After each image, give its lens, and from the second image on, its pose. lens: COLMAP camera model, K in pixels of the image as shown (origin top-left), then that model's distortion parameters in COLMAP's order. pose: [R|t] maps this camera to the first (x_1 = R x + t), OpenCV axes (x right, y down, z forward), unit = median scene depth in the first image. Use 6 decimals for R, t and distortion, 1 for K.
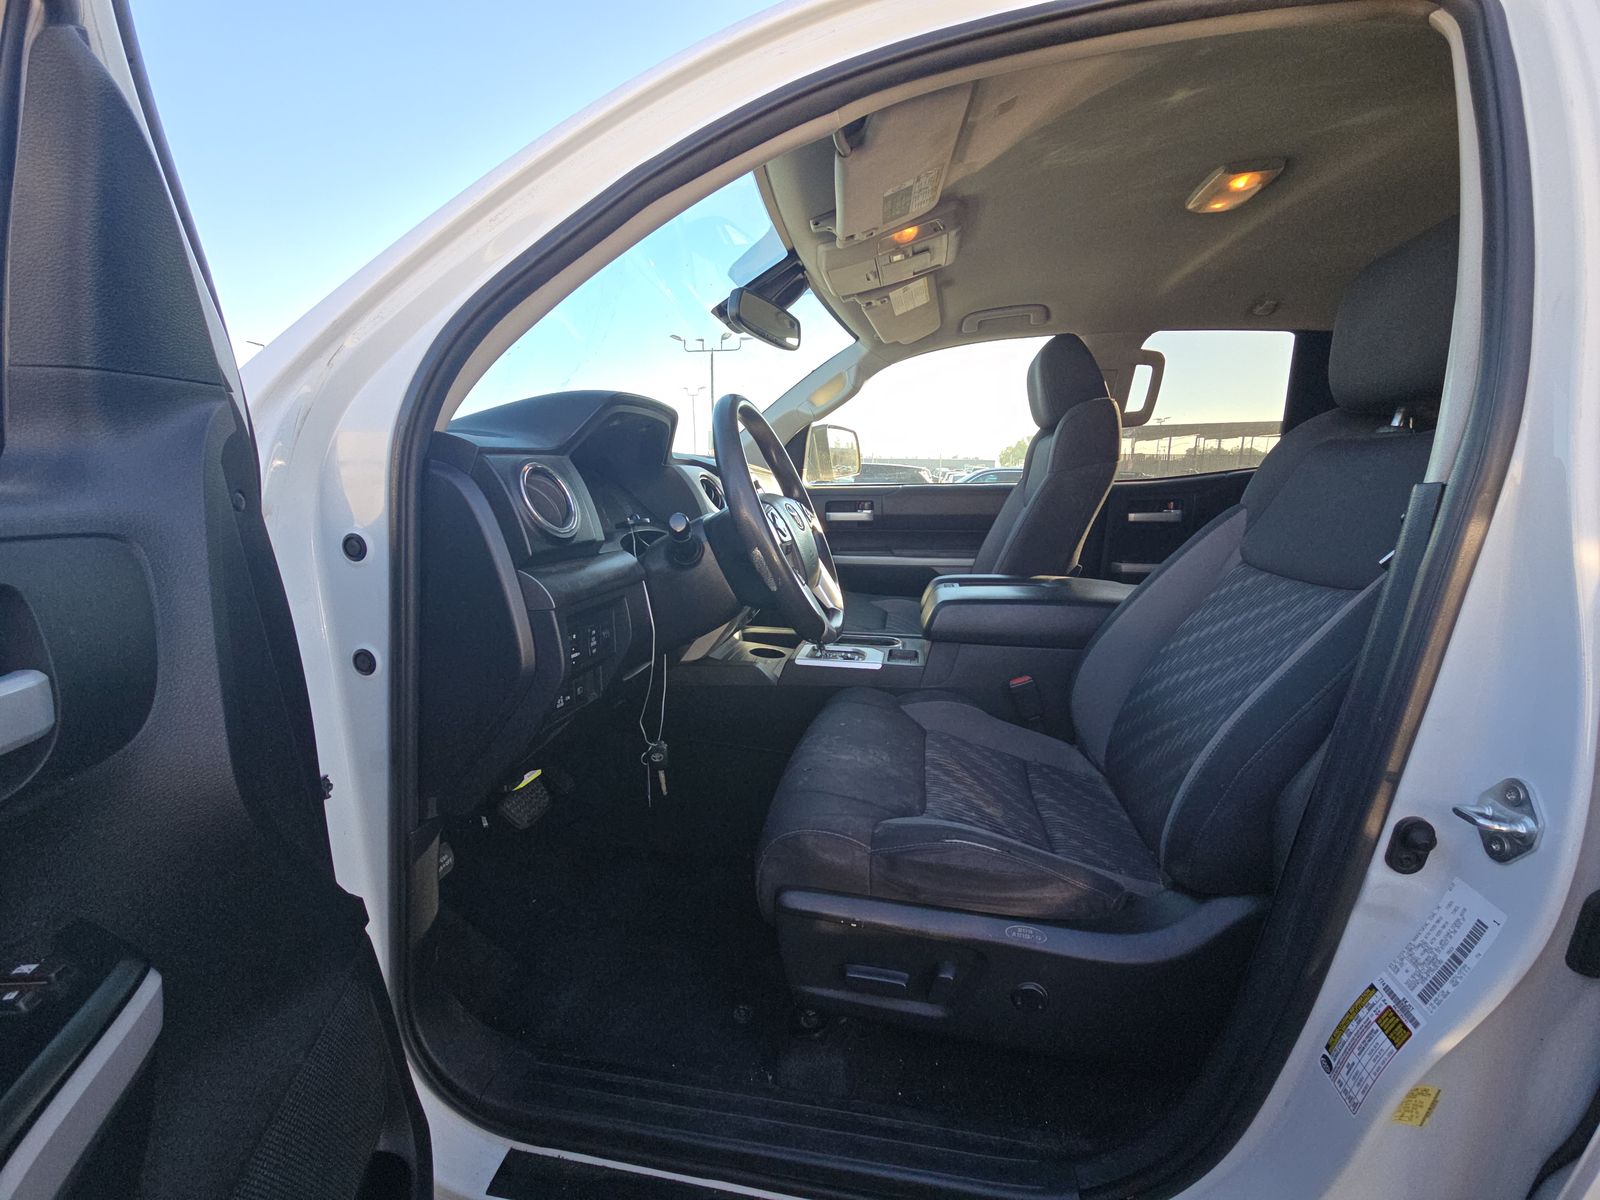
lens RADIAL K [[647.3, 0, 803.6], [0, 647.3, 599.0], [0, 0, 1]] dist [-0.000971, -0.000263]
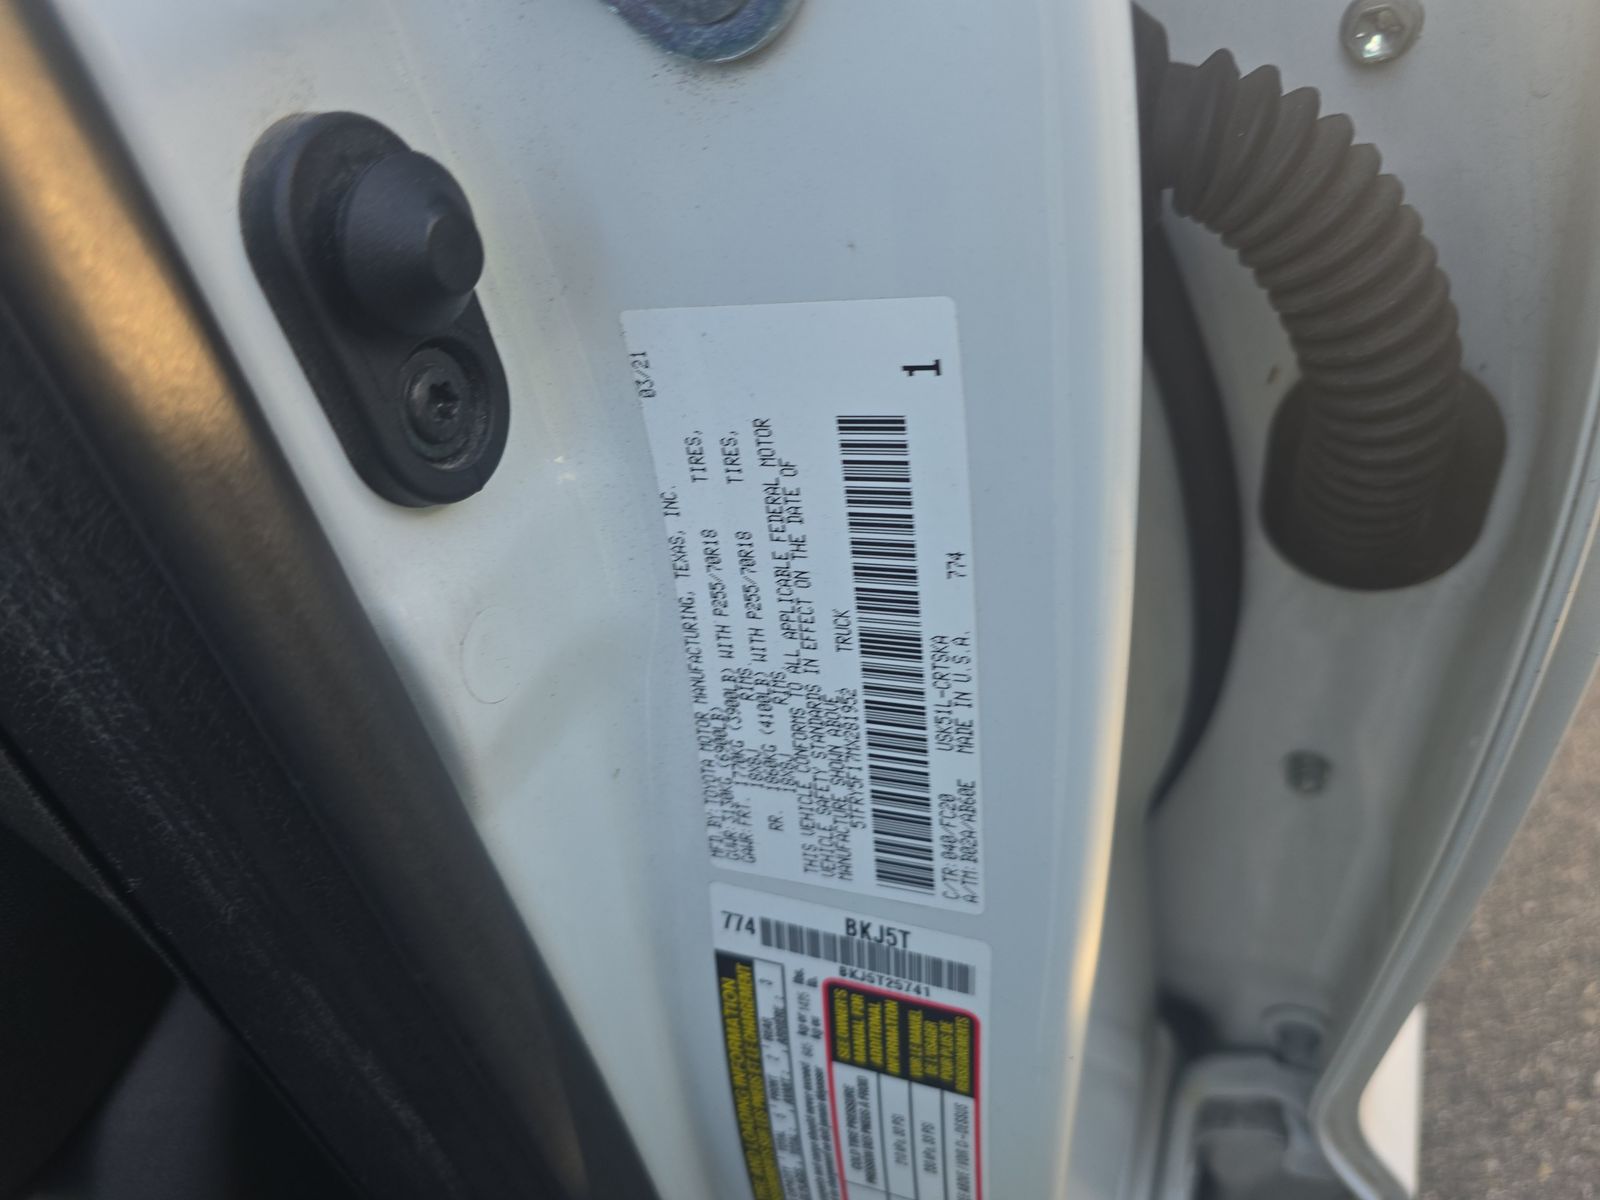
lens RADIAL K [[1082.2, 0, 799.9], [0, 1082.2, 597.5], [0, 0, 1]] dist [0.029135, -0.030259]
pose [[0.160550, -0.684704, 0.710918, 0.742763], [0.430891, 0.696624, 0.573627, 0.329918], [-0.888007, 0.214232, 0.406876, 0.842653]]
